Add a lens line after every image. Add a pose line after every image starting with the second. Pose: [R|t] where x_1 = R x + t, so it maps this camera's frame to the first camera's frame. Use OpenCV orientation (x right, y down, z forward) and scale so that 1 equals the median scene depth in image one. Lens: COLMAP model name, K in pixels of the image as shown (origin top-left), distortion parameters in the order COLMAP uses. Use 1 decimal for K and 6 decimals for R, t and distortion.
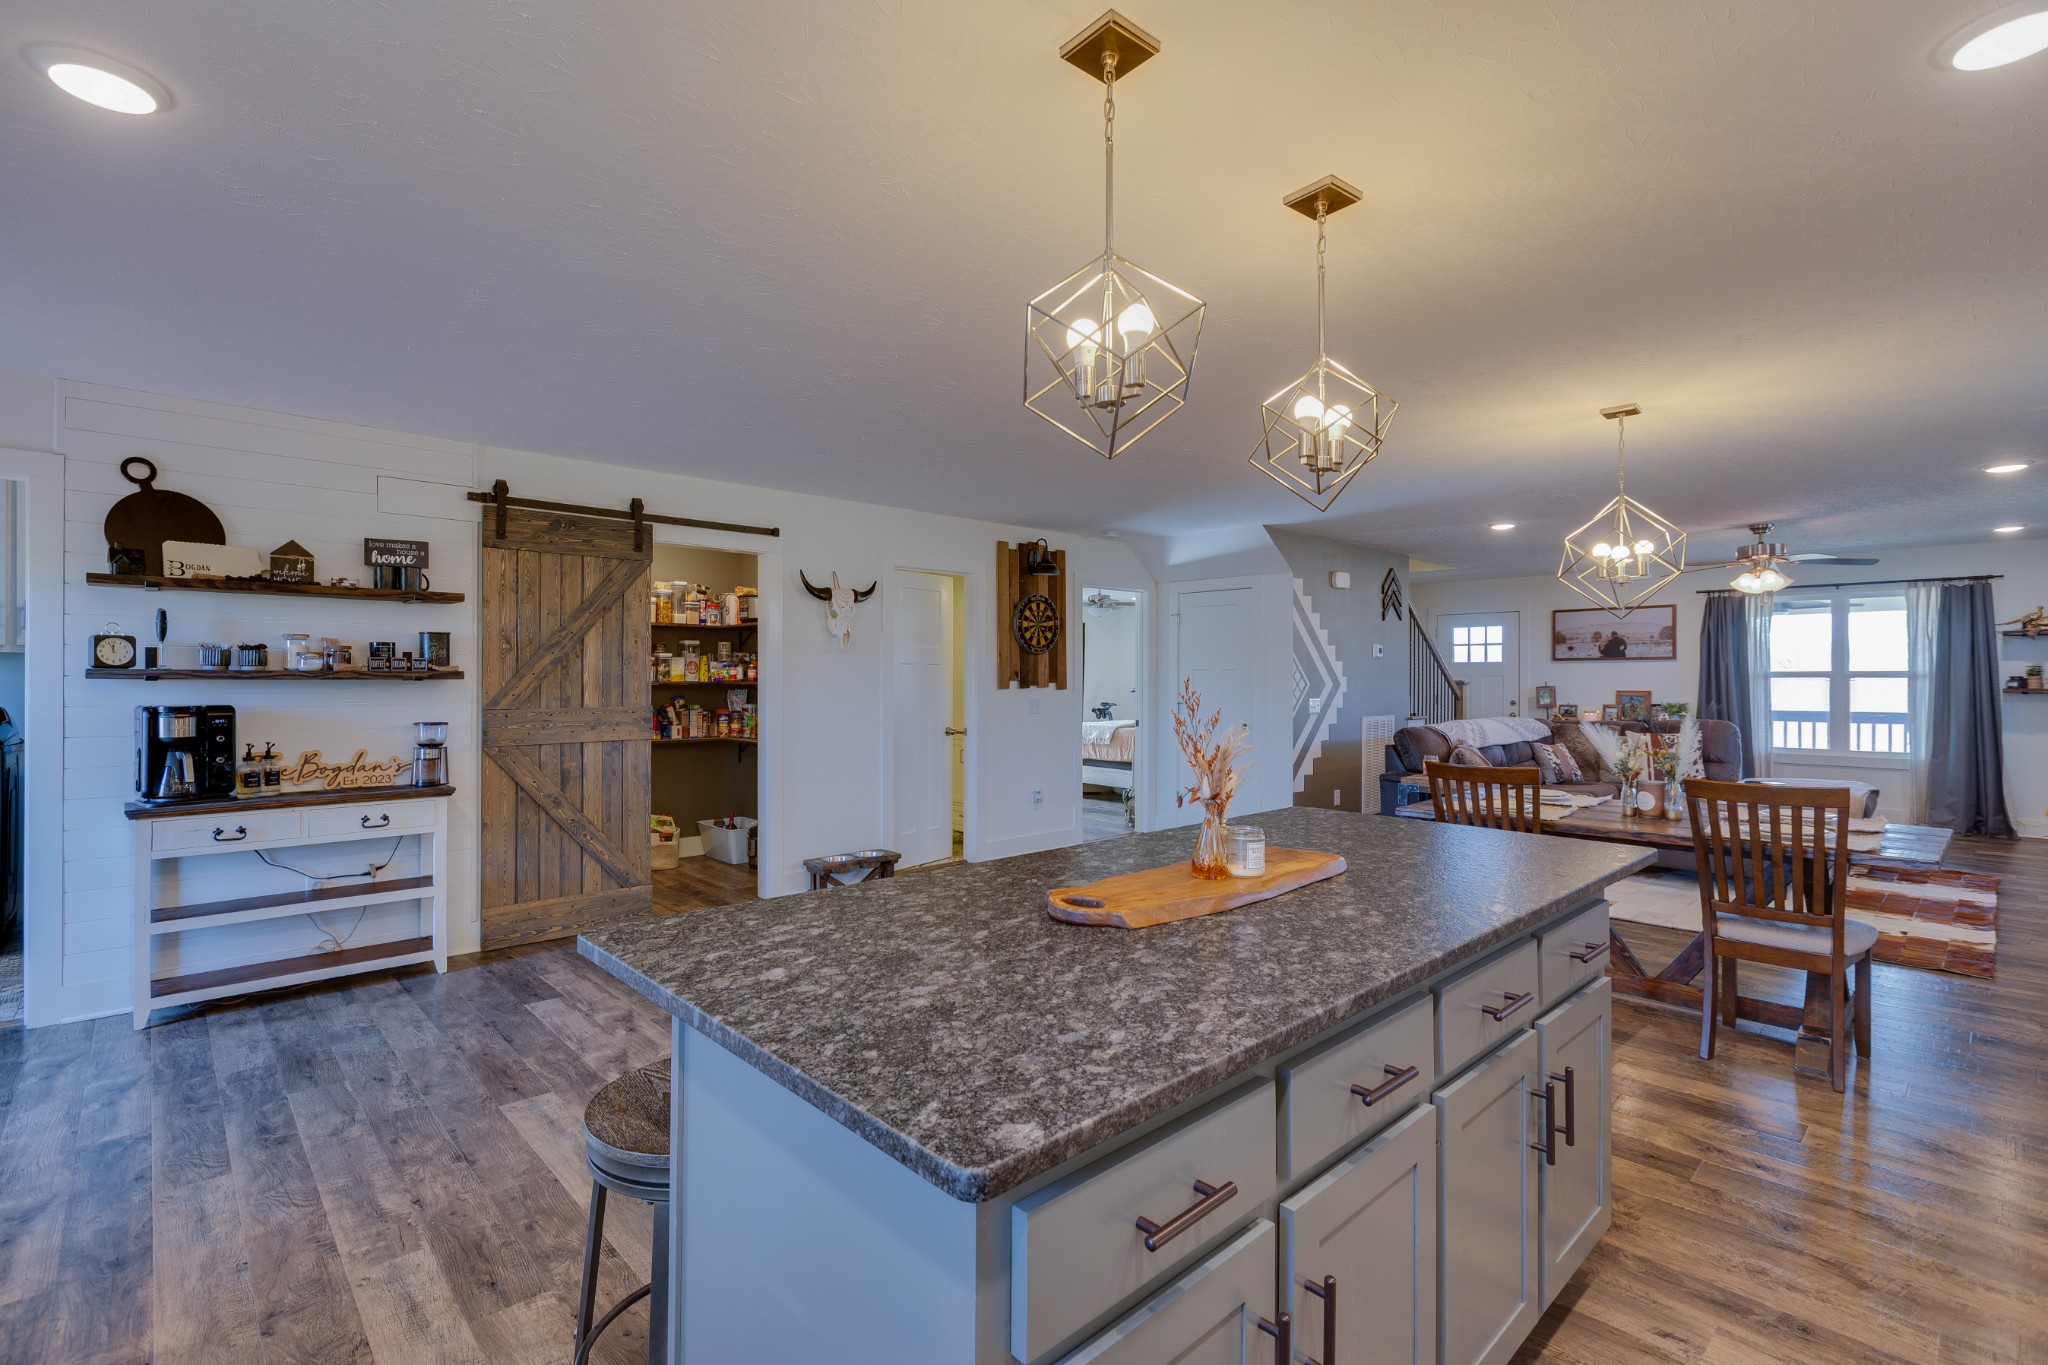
lens RADIAL K [[931.4, 0, 1002.6], [0, 931.4, 680.0], [0, 0, 1]] dist [-0.001763, -0.000179]
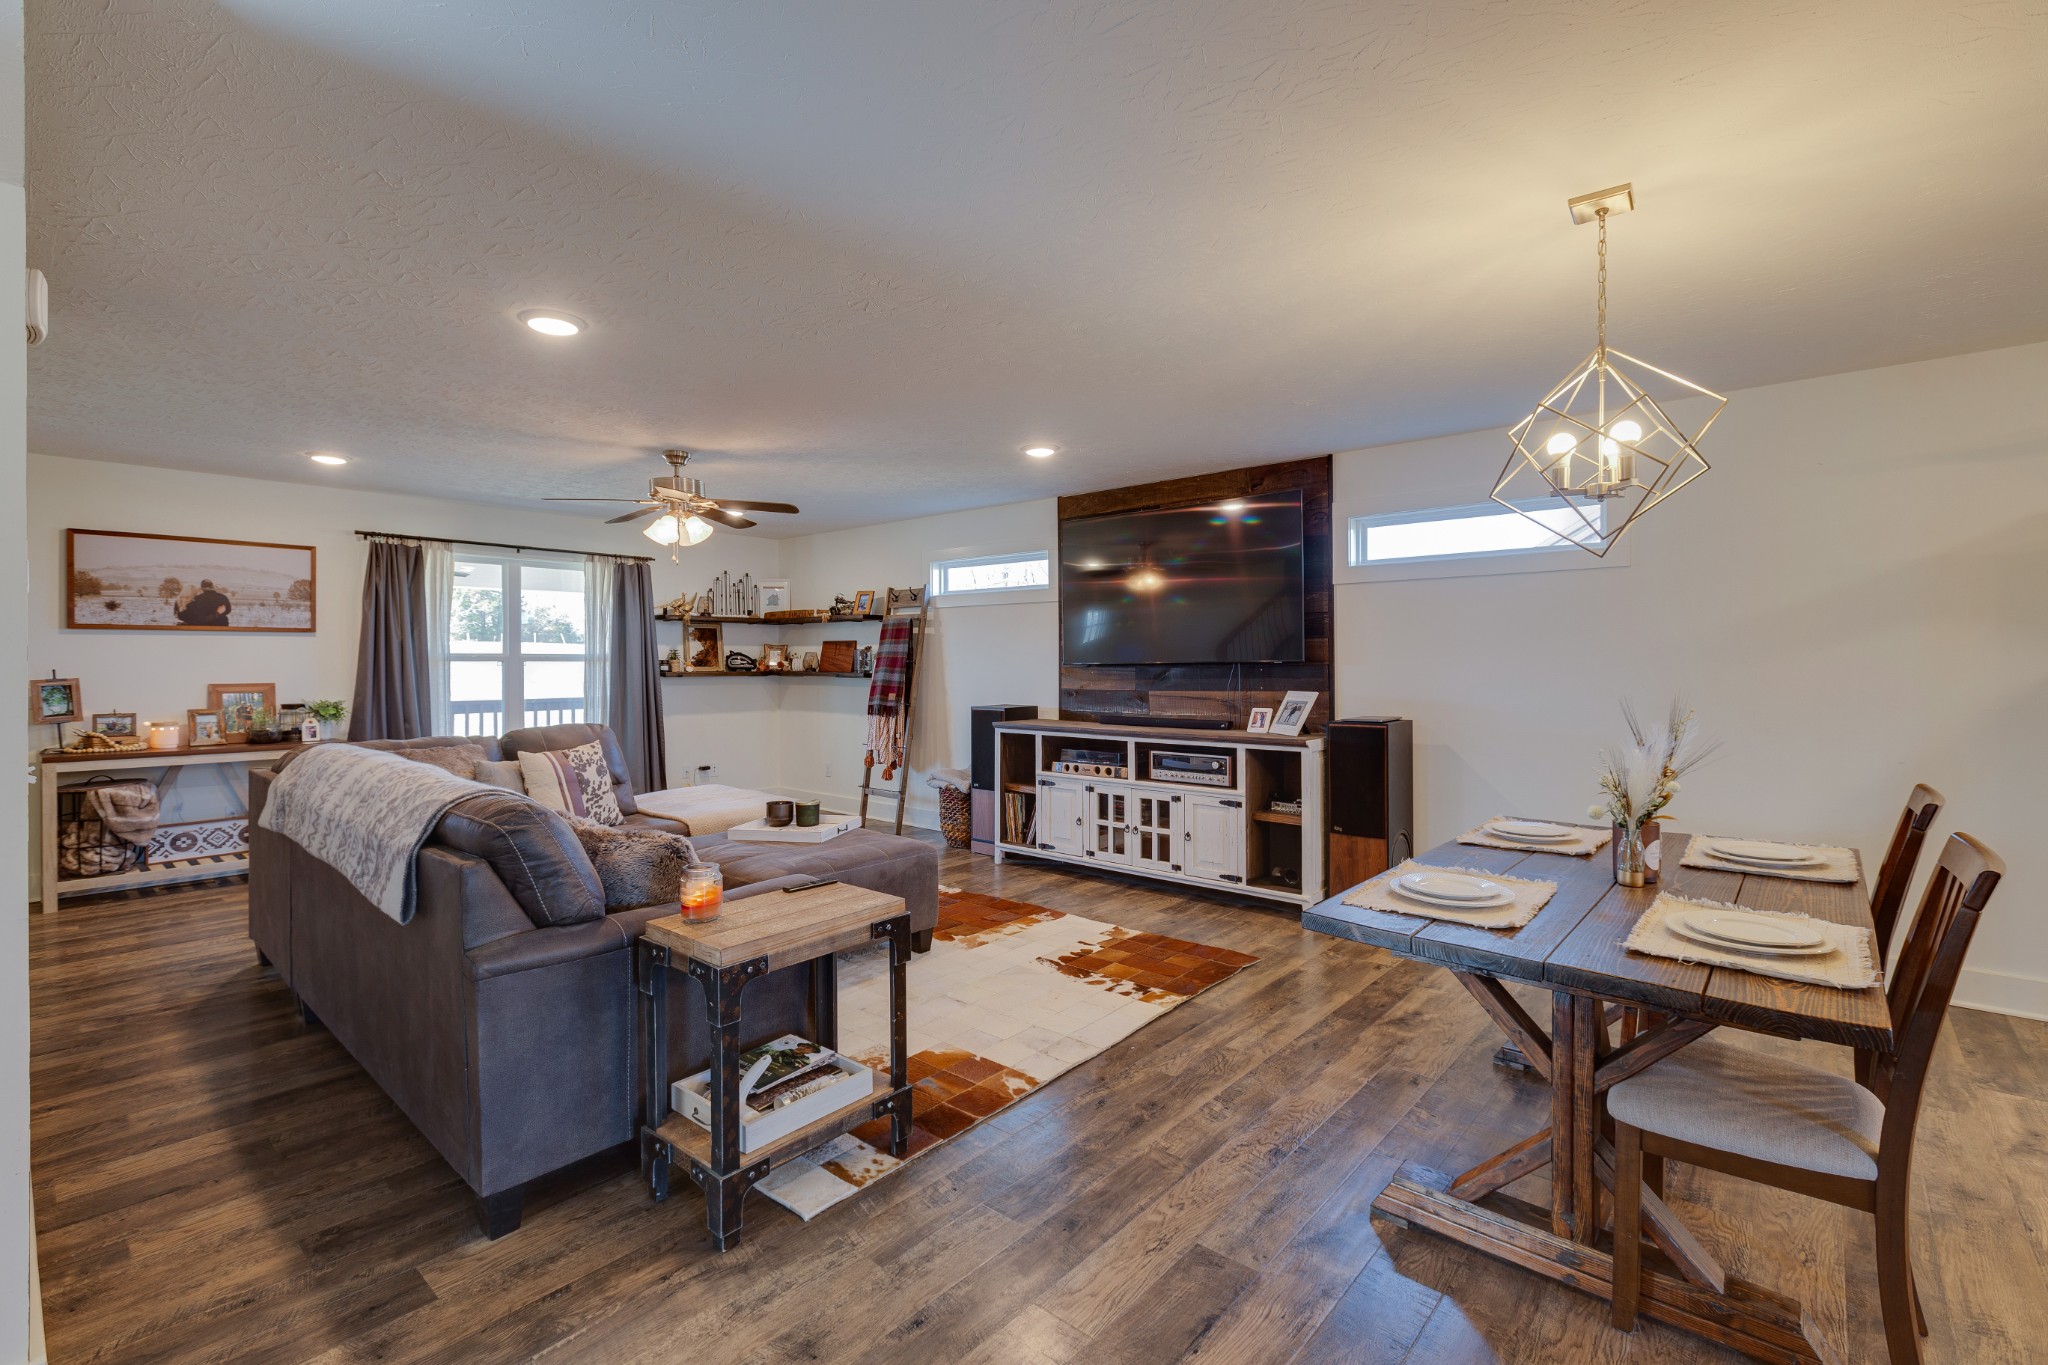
lens RADIAL K [[912.2, 0, 1013.2], [0, 912.2, 667.3], [0, 0, 1]] dist [-0.000271, 0.000098]
pose [[-0.103006, -0.005959, 0.994663, 0.065284], [0.004173, 0.999971, 0.006423, -0.000831], [-0.994672, 0.004813, -0.102978, 0.729208]]
